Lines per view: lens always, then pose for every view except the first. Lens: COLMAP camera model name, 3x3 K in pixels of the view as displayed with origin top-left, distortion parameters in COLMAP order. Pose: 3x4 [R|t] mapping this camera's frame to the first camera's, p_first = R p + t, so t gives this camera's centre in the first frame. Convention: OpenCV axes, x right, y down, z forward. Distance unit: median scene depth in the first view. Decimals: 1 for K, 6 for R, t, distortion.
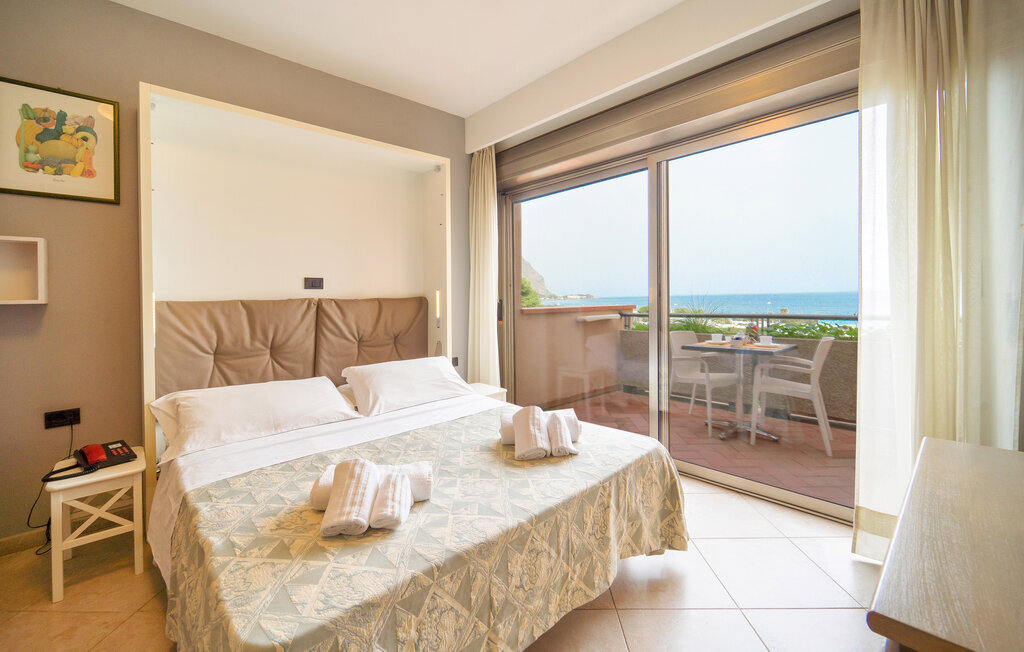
lens RADIAL K [[425.5, 0, 517.5], [0, 425.5, 318.0], [0, 0, 1]] dist [-0.000495, -0.000053]
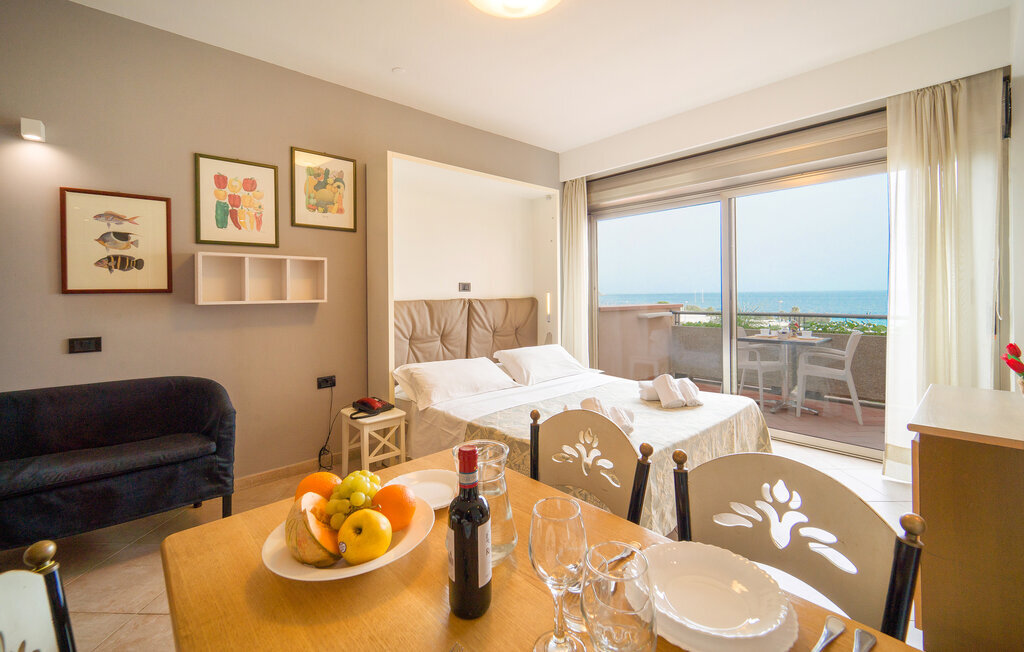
lens RADIAL K [[433.8, 0, 514.9], [0, 433.8, 304.1], [0, 0, 1]] dist [-0.000171, -0.000193]
pose [[0.999906, 0.008348, -0.010883, -0.311875], [-0.008600, 0.999690, -0.023365, 0.001210], [0.010684, 0.023457, 0.999668, -0.340541]]
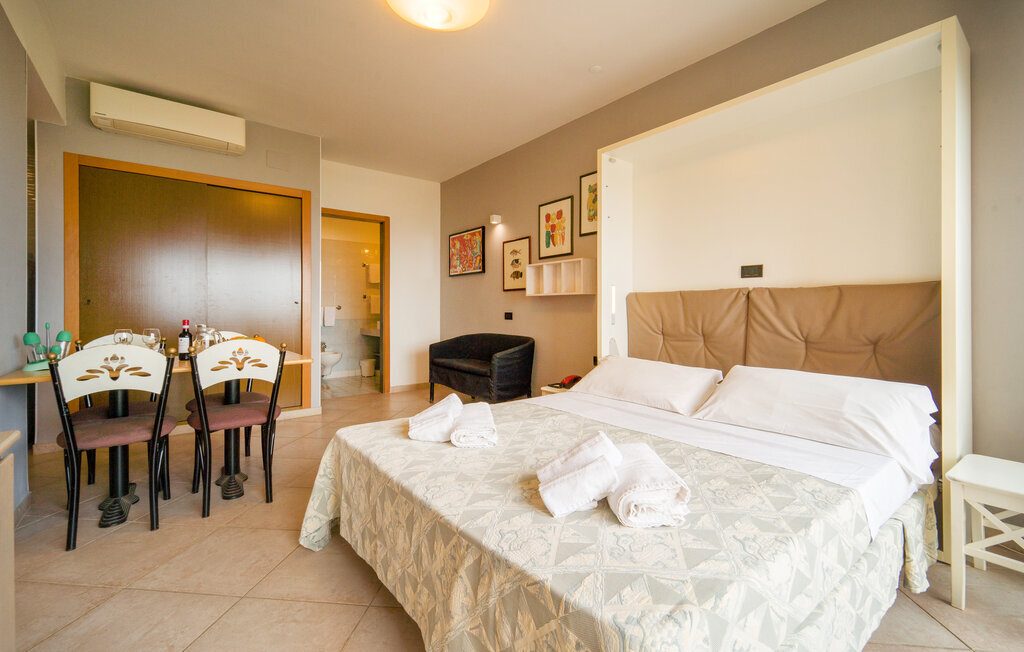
lens RADIAL K [[409.4, 0, 515.1], [0, 409.4, 308.2], [0, 0, 1]] dist [-0.000557, -0.000054]
pose [[-0.061883, 0.022977, -0.997819, 0.431753], [-0.038649, 0.998930, 0.025399, -0.005005], [0.997335, 0.040137, -0.060929, 0.555795]]
